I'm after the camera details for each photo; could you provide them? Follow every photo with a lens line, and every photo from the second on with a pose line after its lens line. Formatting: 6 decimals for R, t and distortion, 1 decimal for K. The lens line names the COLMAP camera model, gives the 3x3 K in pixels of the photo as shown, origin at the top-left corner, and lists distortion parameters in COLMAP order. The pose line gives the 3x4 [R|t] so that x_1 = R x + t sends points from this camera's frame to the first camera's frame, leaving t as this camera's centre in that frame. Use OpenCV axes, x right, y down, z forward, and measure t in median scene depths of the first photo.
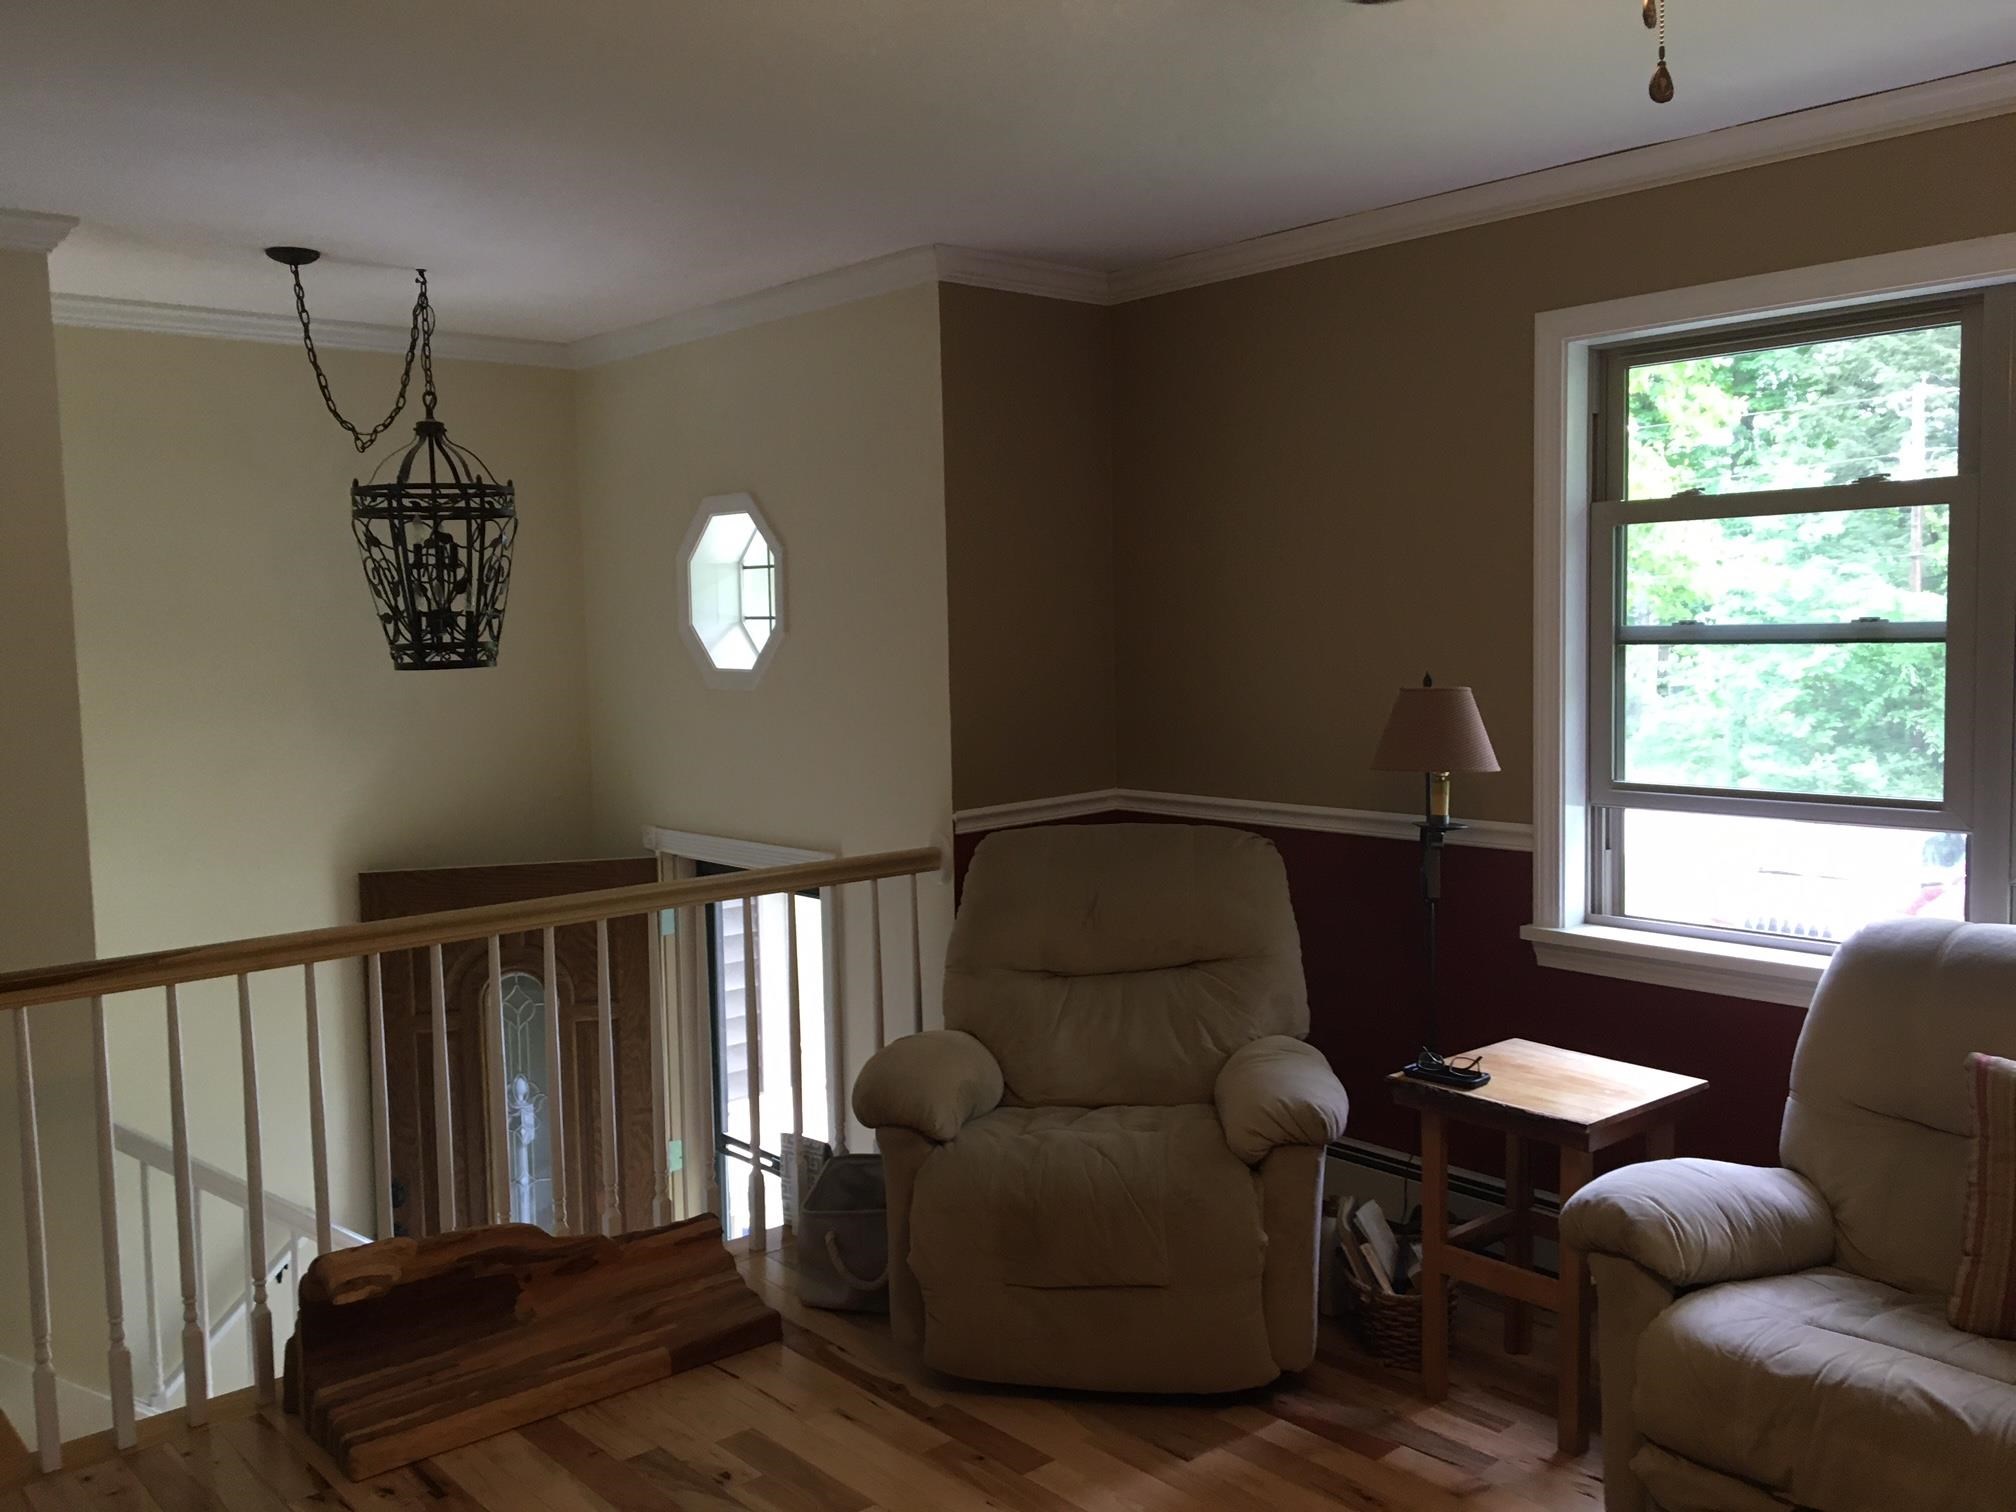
lens RADIAL K [[1680.7, 0, 1010.6], [0, 1680.7, 760.8], [0, 0, 1]] dist [0.081971, -0.103137]
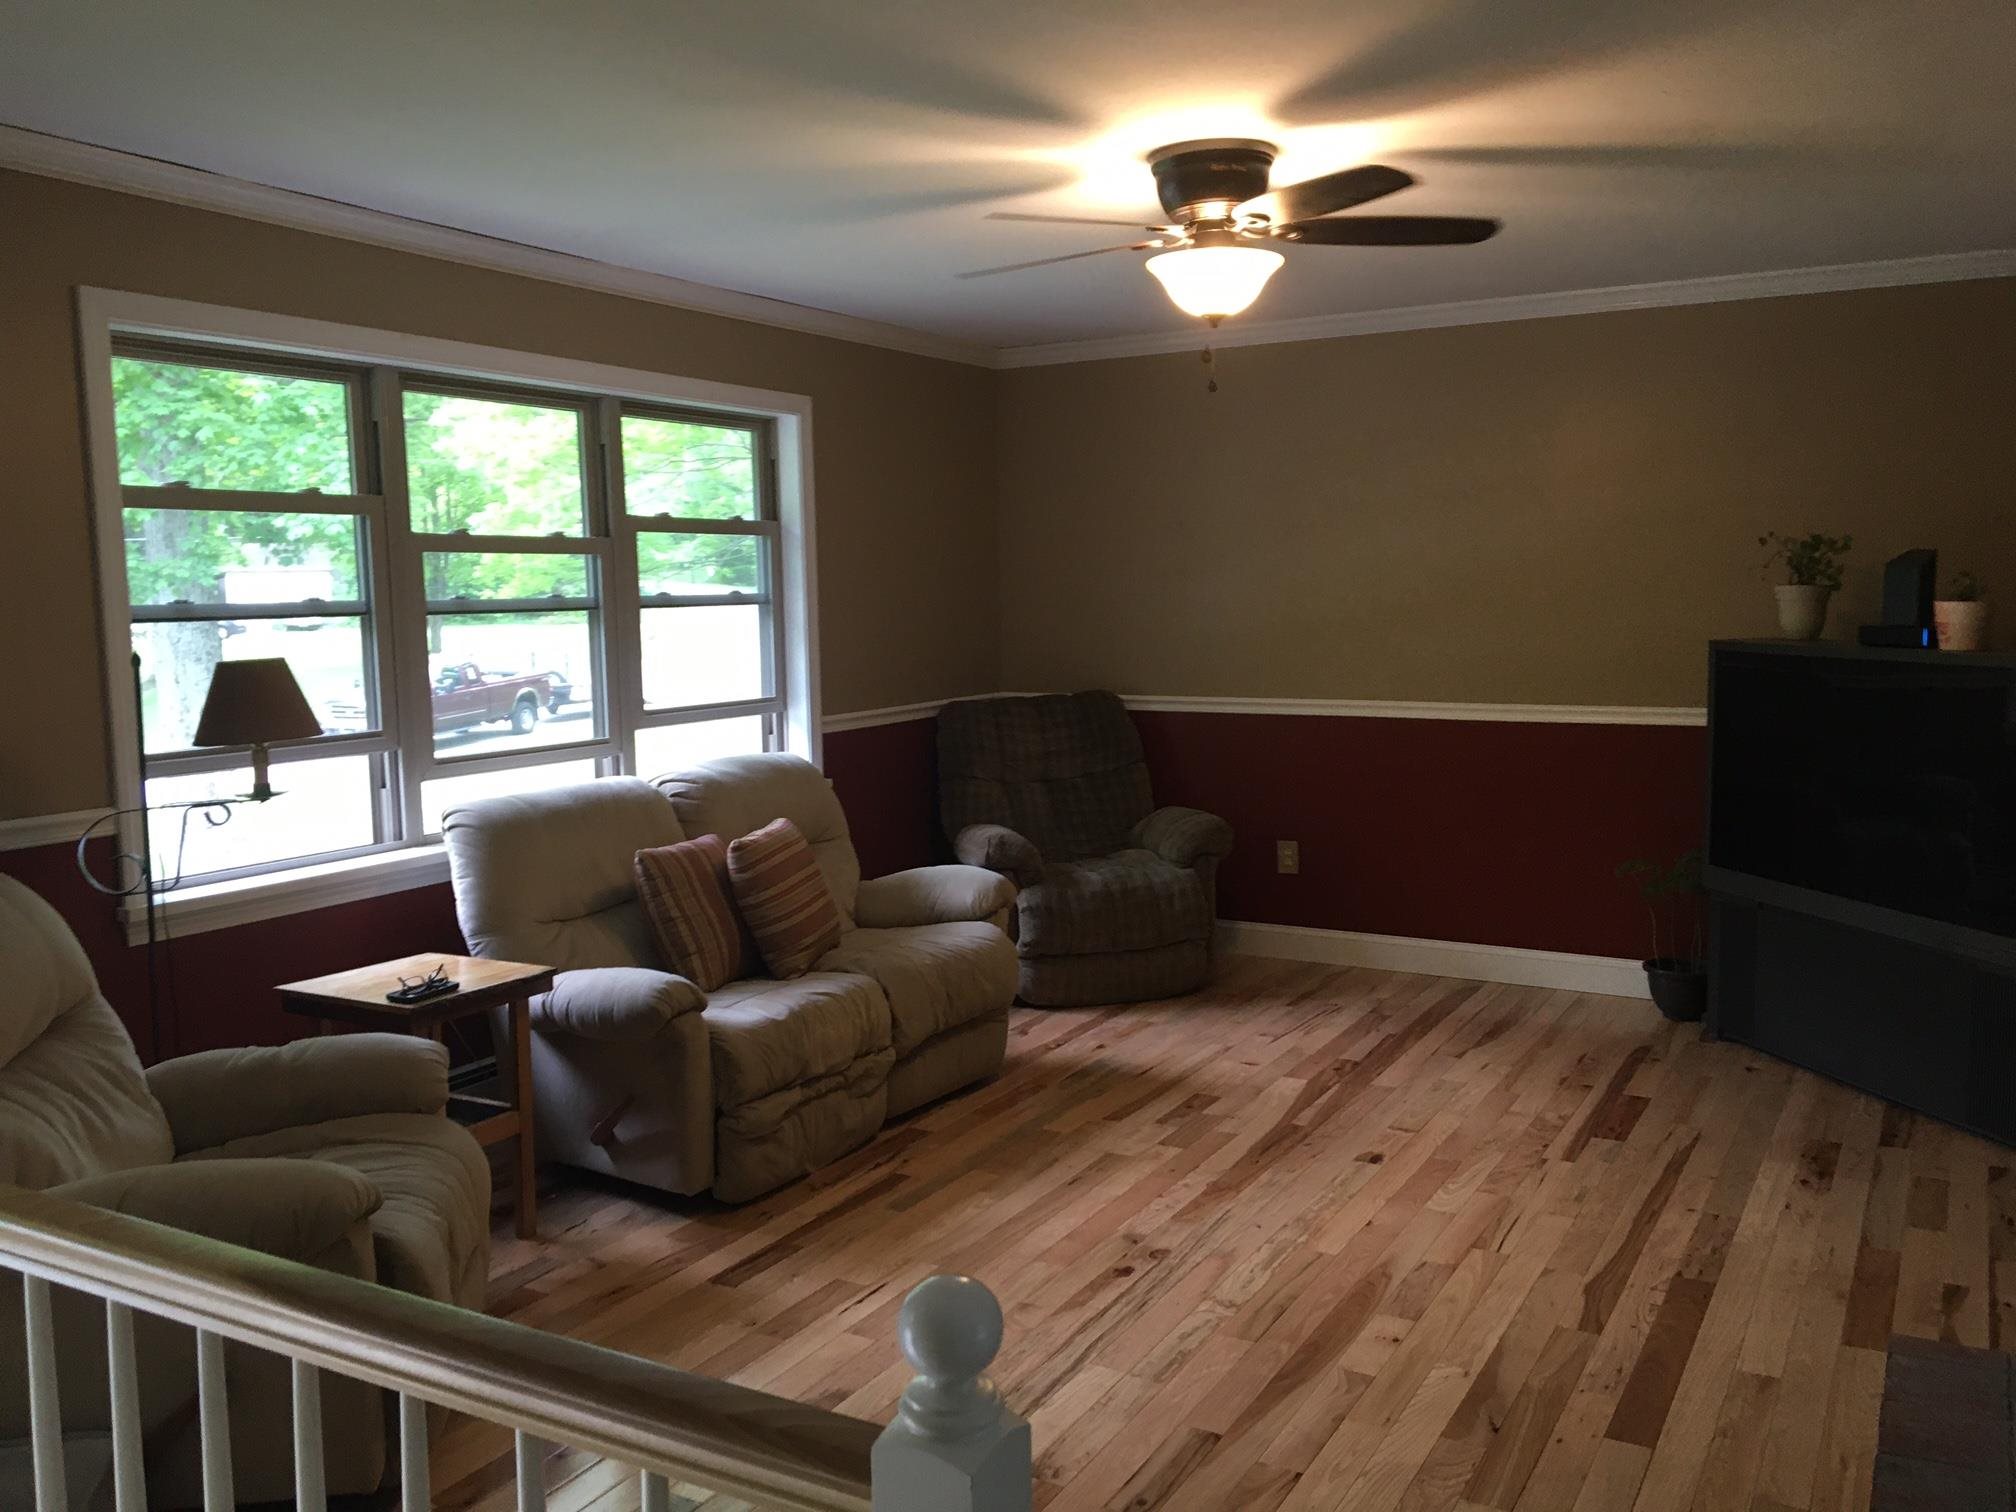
lens RADIAL K [[1680.7, 0, 1010.9], [0, 1680.7, 752.9], [0, 0, 1]] dist [0.081971, -0.103137]
pose [[-0.310677, -0.069209, 0.947992, -0.913430], [0.099167, 0.989543, 0.104742, -0.052053], [-0.945328, 0.126550, -0.300565, 0.929566]]
